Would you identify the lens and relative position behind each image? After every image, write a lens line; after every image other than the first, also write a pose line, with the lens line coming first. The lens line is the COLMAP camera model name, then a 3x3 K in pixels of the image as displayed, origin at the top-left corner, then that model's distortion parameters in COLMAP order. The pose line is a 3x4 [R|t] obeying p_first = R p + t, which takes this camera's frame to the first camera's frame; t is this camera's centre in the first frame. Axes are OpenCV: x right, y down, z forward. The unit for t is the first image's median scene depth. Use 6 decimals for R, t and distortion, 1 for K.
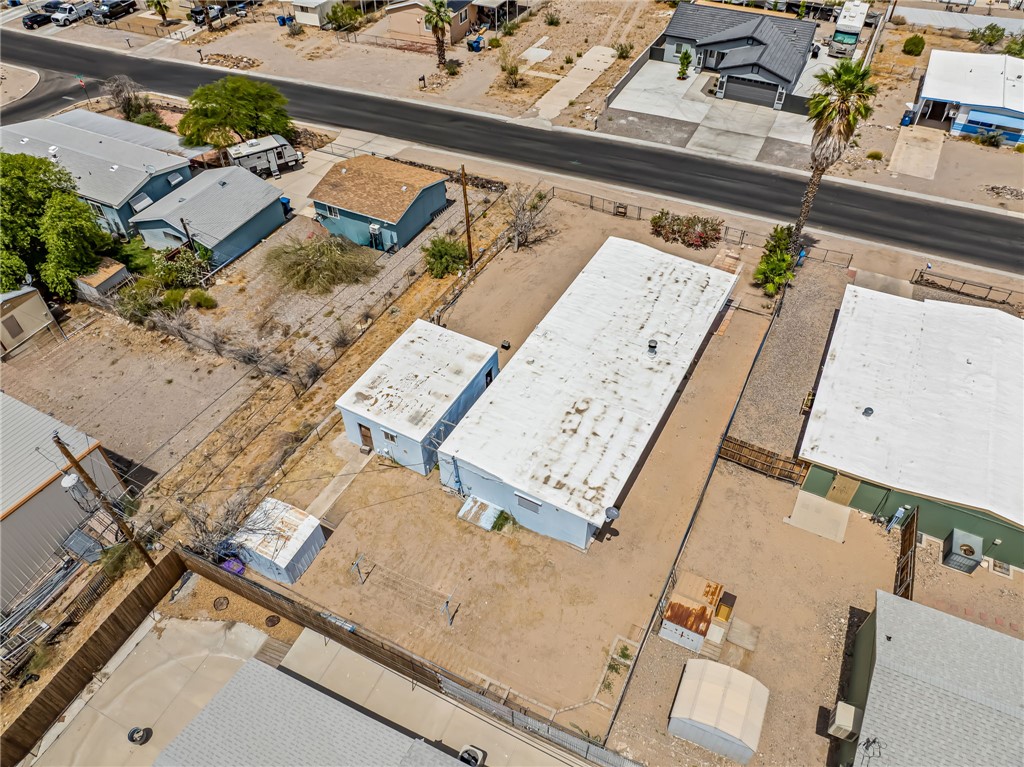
lens RADIAL K [[729.7, 0, 509.8], [0, 729.7, 383.0], [0, 0, 1]] dist [-0.040904, 0.010430]
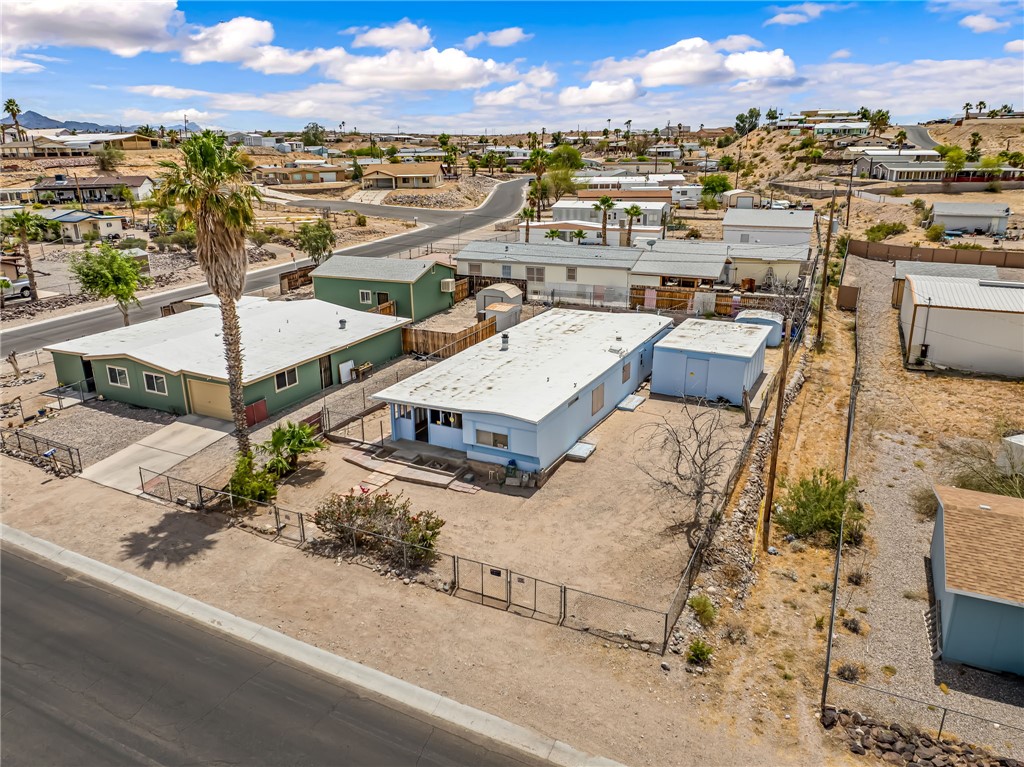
lens RADIAL K [[718.6, 0, 512.0], [0, 718.6, 383.5], [0, 0, 1]] dist [-0.034658, 0.000273]
pose [[-0.999048, 0.030630, -0.031061, 0.163471], [-0.014202, 0.444862, 0.895486, -0.706662], [0.041247, 0.895075, -0.444004, 1.140151]]
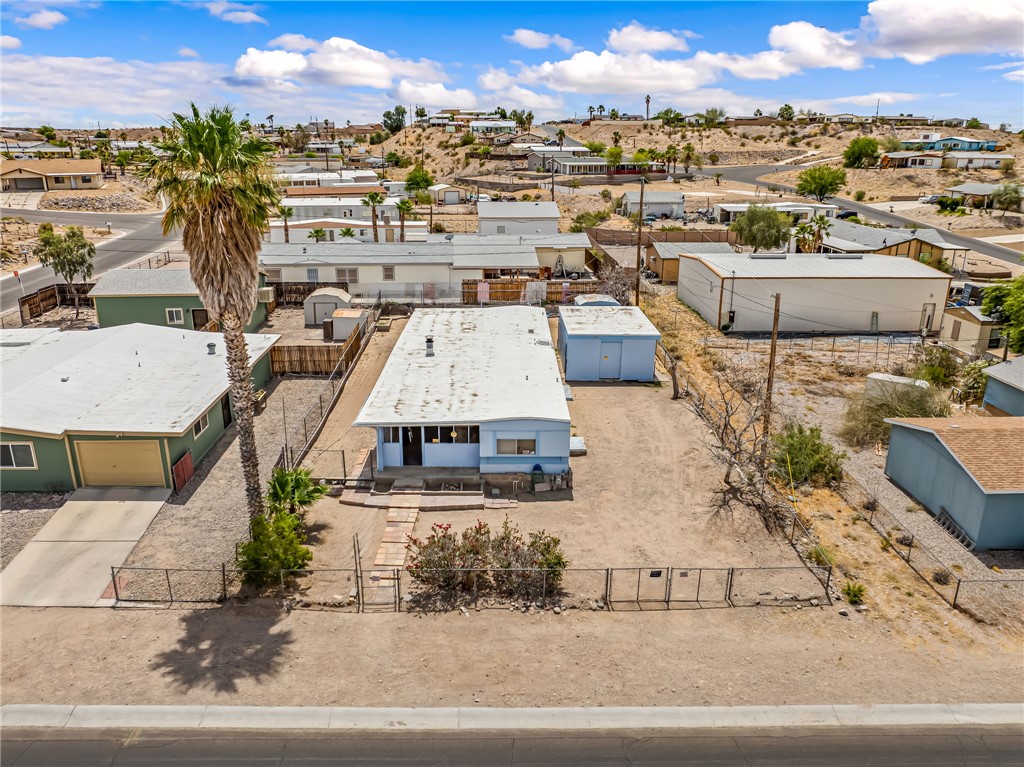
lens RADIAL K [[729.7, 0, 509.8], [0, 729.7, 383.0], [0, 0, 1]] dist [-0.040904, 0.010430]
pose [[-0.864845, 0.160433, -0.475714, 0.426470], [-0.356052, 0.472022, 0.806488, -0.629055], [0.353934, 0.866866, -0.351103, 1.070121]]
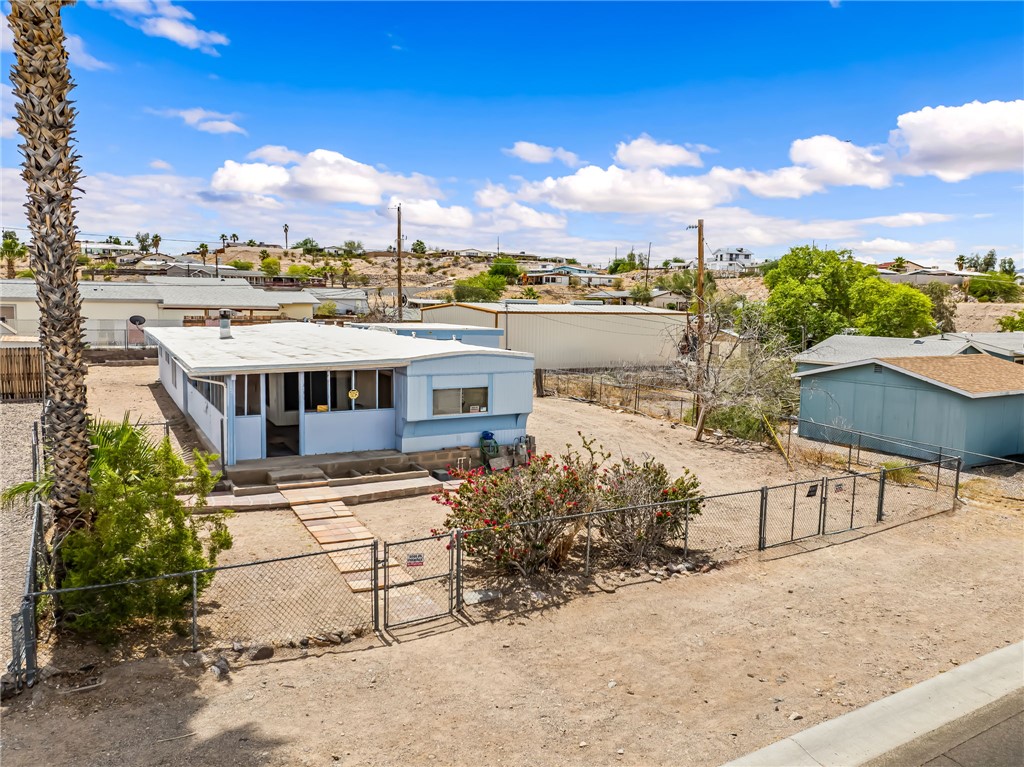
lens RADIAL K [[736.7, 0, 509.9], [0, 736.7, 382.3], [0, 0, 1]] dist [-0.031598, -0.008639]
pose [[-0.515710, 0.090715, -0.851947, 0.458677], [-0.619569, 0.647320, 0.443971, -0.336701], [0.591757, 0.756801, -0.277626, 1.025438]]
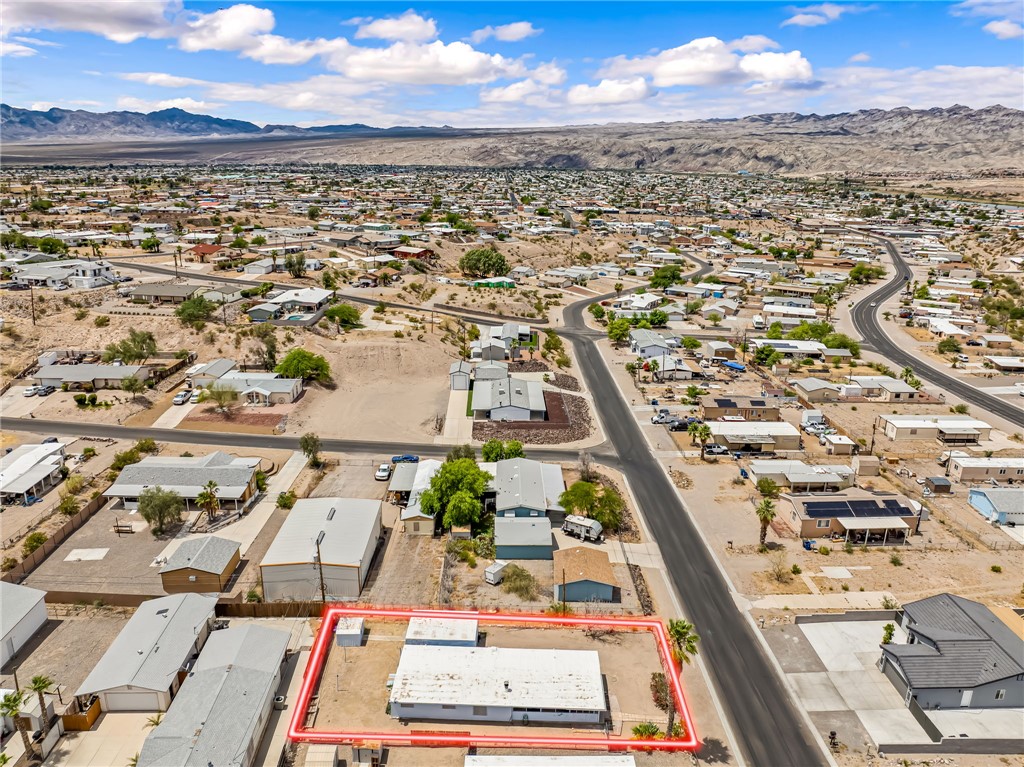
lens RADIAL K [[729.7, 0, 509.8], [0, 729.7, 383.0], [0, 0, 1]] dist [-0.040904, 0.010430]
pose [[0.469788, 0.269055, -0.840778, 1.132148], [-0.639711, 0.760083, -0.114209, -0.317487], [0.608333, 0.591509, 0.529196, -0.283996]]
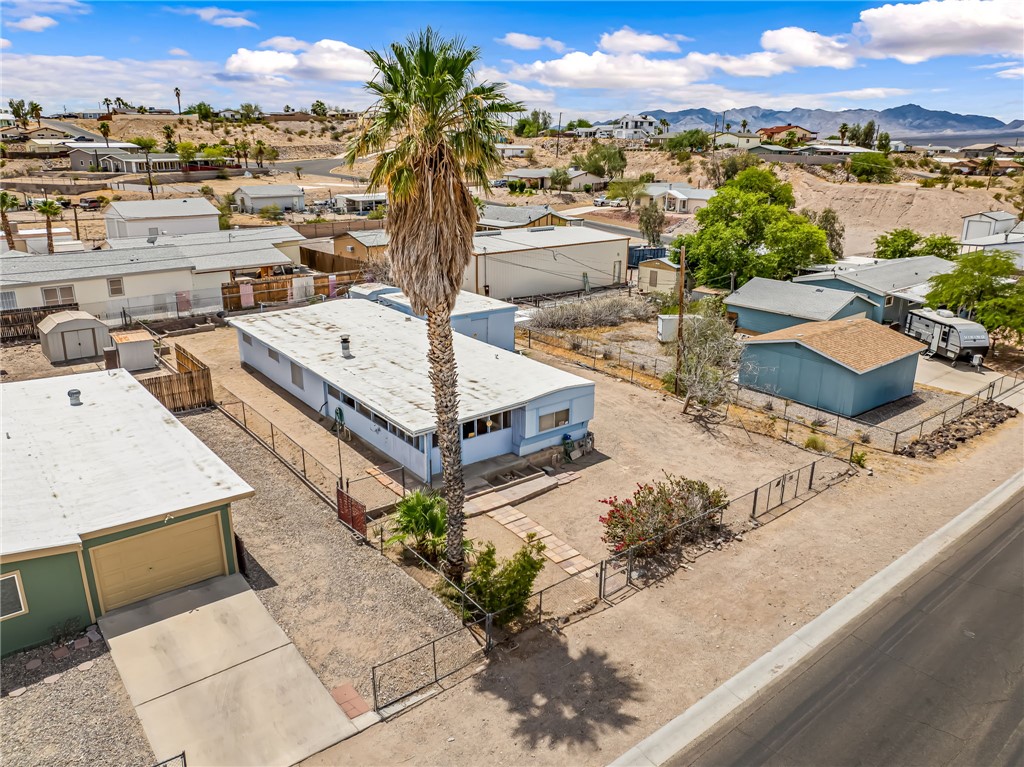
lens RADIAL K [[729.7, 0, 509.8], [0, 729.7, 383.0], [0, 0, 1]] dist [-0.040904, 0.010430]
pose [[-0.386482, 0.289809, -0.875581, 0.652124], [-0.660703, 0.575385, 0.482082, -0.415238], [0.643508, 0.764815, -0.030898, 0.891243]]
